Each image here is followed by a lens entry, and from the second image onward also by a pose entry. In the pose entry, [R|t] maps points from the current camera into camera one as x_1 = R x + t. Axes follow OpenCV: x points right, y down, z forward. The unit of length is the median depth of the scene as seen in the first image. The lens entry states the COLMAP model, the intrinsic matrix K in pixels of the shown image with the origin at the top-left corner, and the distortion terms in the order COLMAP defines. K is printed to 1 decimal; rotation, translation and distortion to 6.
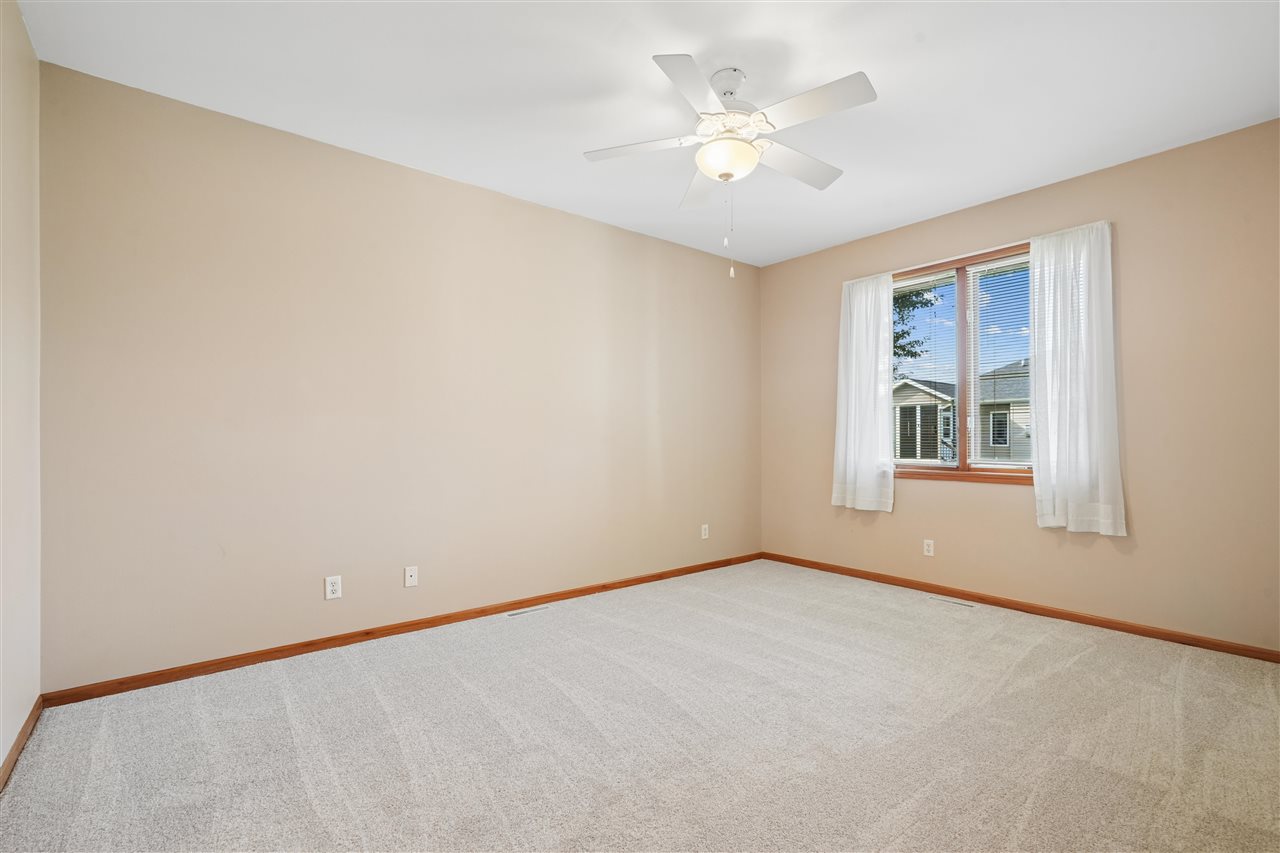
lens RADIAL K [[580.7, 0, 638.6], [0, 580.7, 436.7], [0, 0, 1]] dist [-0.003581, 0.001262]
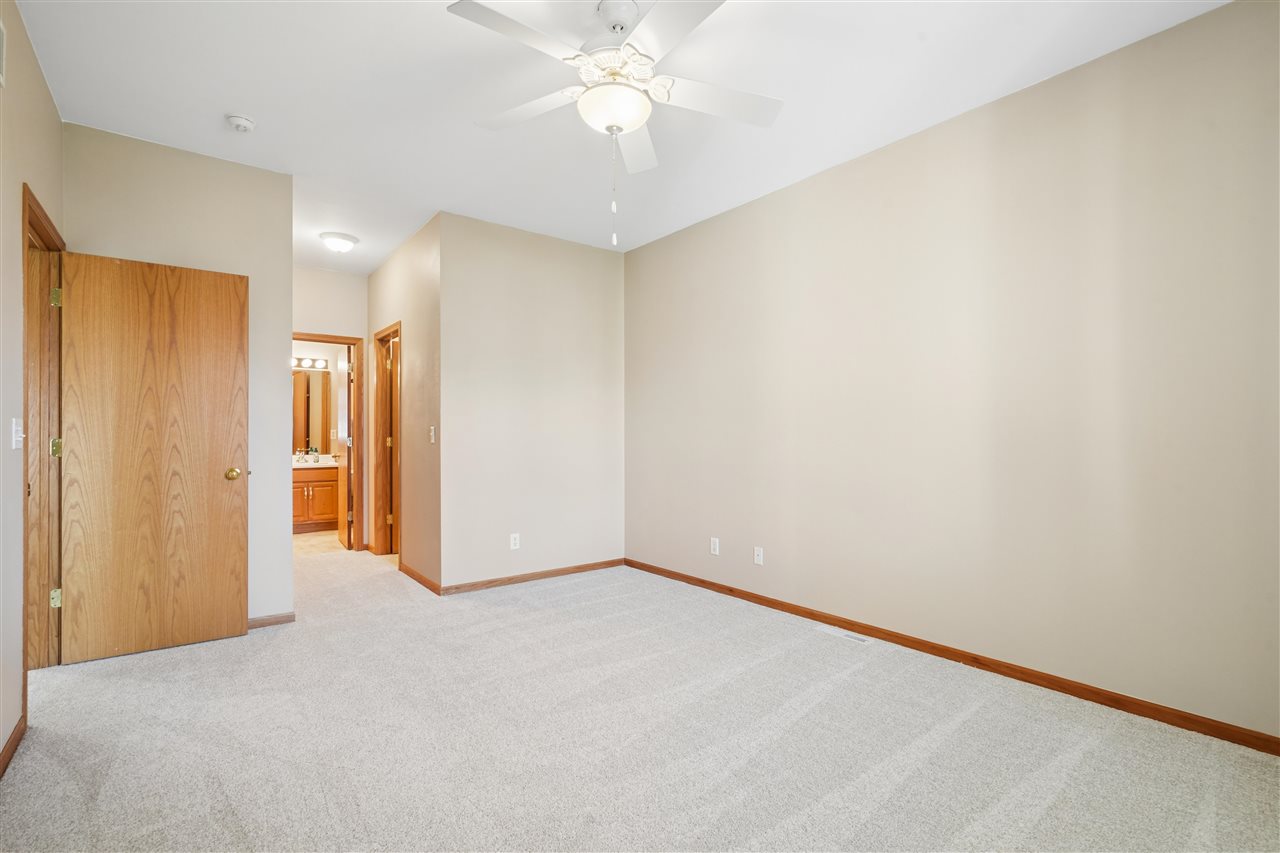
lens RADIAL K [[580.7, 0, 637.5], [0, 580.7, 429.9], [0, 0, 1]] dist [-0.003581, 0.001262]
pose [[-0.024031, -0.002850, -0.999707, 0.759897], [0.007724, 0.999966, -0.003036, -0.006335], [0.999681, -0.007795, -0.024008, 0.786799]]
